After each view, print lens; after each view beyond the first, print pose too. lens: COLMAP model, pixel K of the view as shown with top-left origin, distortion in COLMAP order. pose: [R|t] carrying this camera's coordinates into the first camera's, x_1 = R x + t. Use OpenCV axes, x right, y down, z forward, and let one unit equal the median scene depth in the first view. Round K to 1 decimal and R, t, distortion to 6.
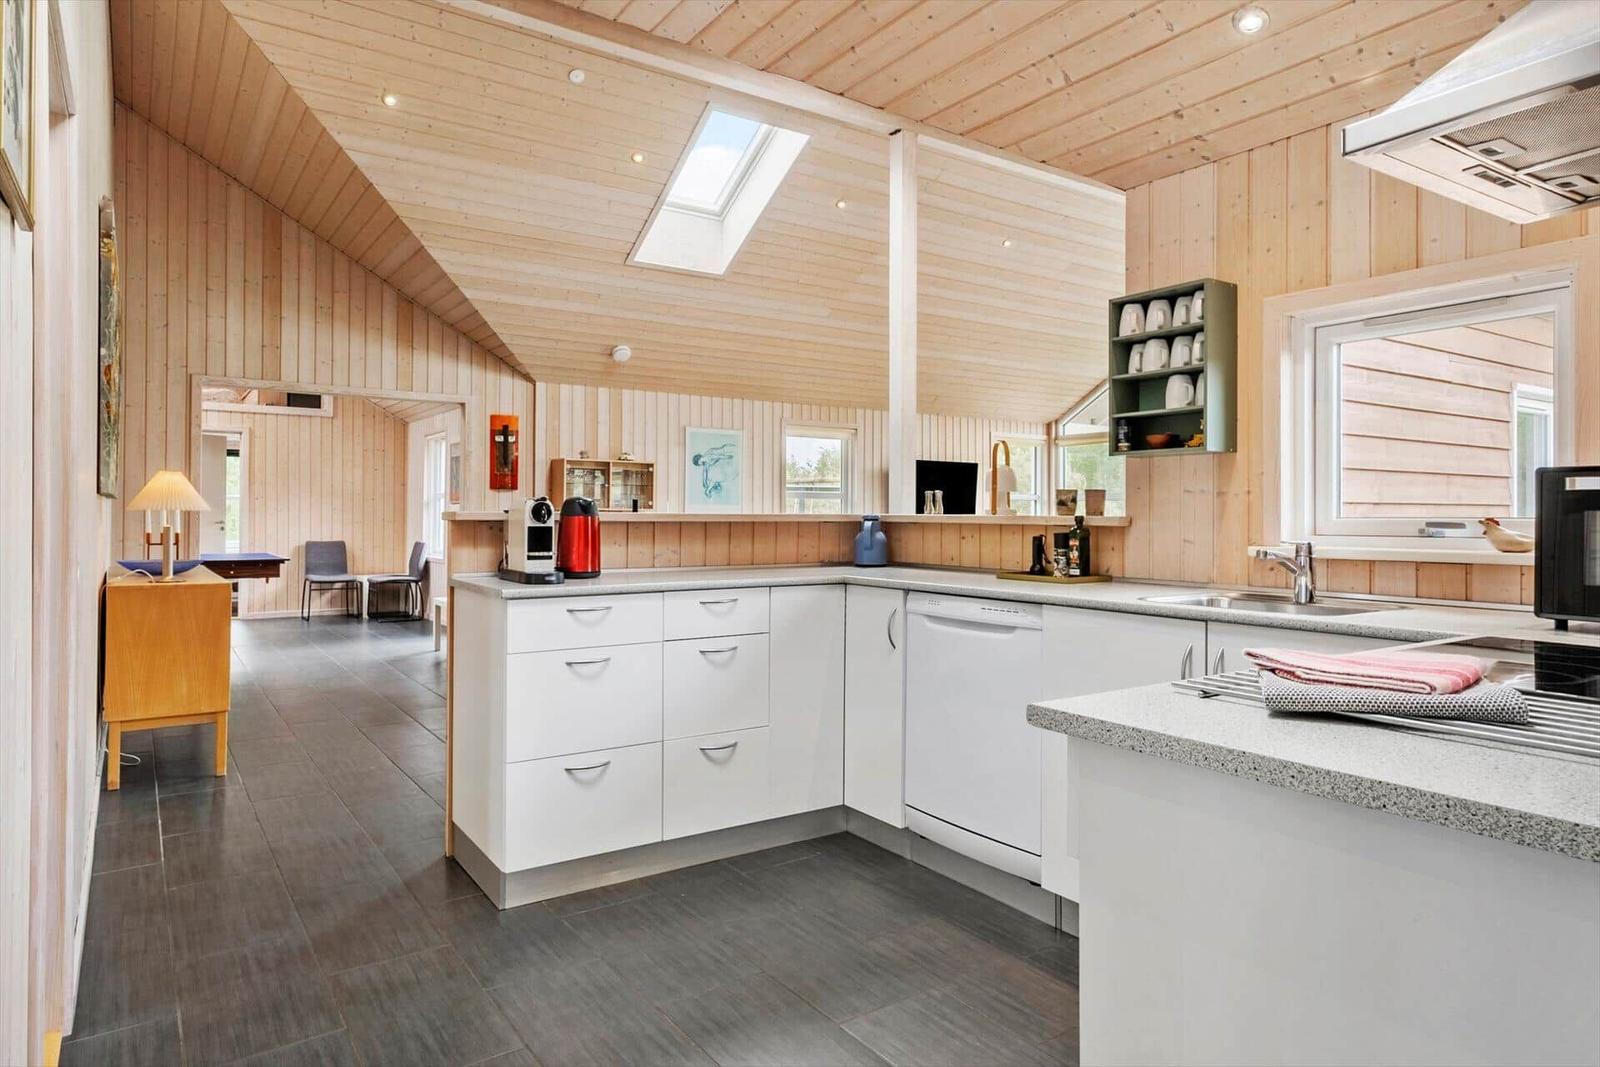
lens RADIAL K [[970.8, 0, 800.0], [0, 970.8, 533.5], [0, 0, 1]] dist [0.002943, 0.001146]
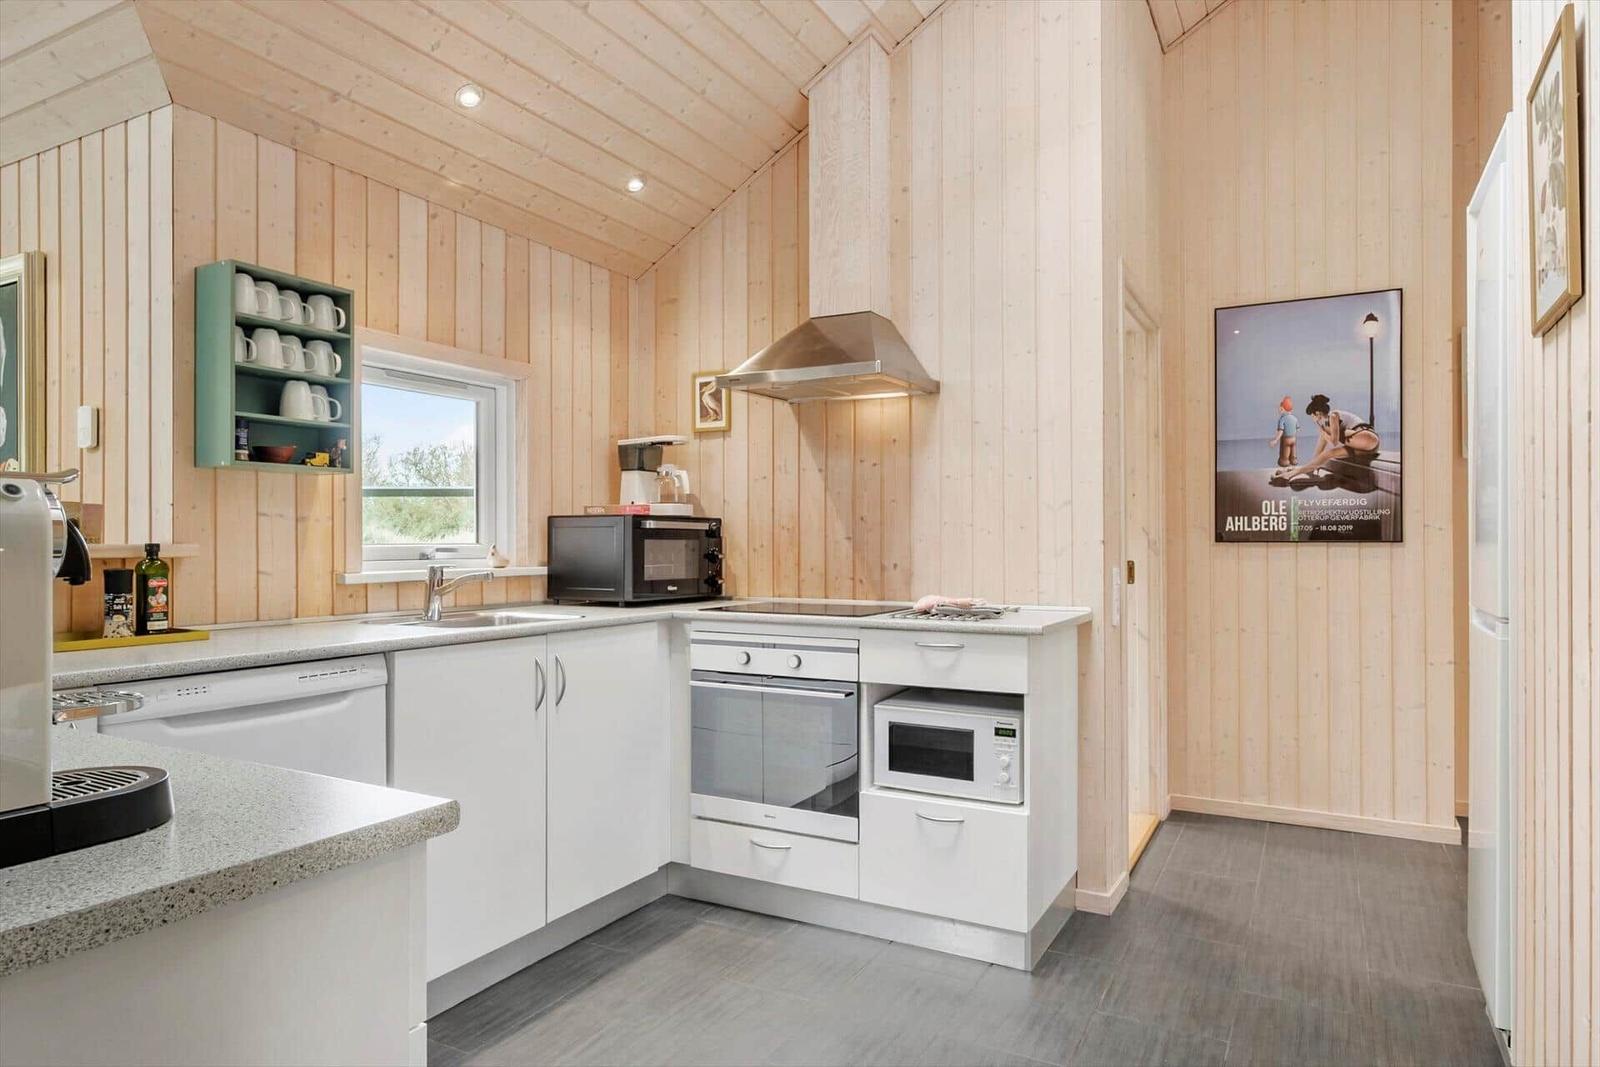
lens RADIAL K [[970.8, 0, 800.0], [0, 970.8, 533.5], [0, 0, 1]] dist [0.002943, 0.001146]
pose [[-0.466186, 0.006237, 0.884665, -0.575895], [0.017298, 0.999848, 0.002066, -0.020854], [-0.884517, 0.016266, -0.466223, 0.995779]]
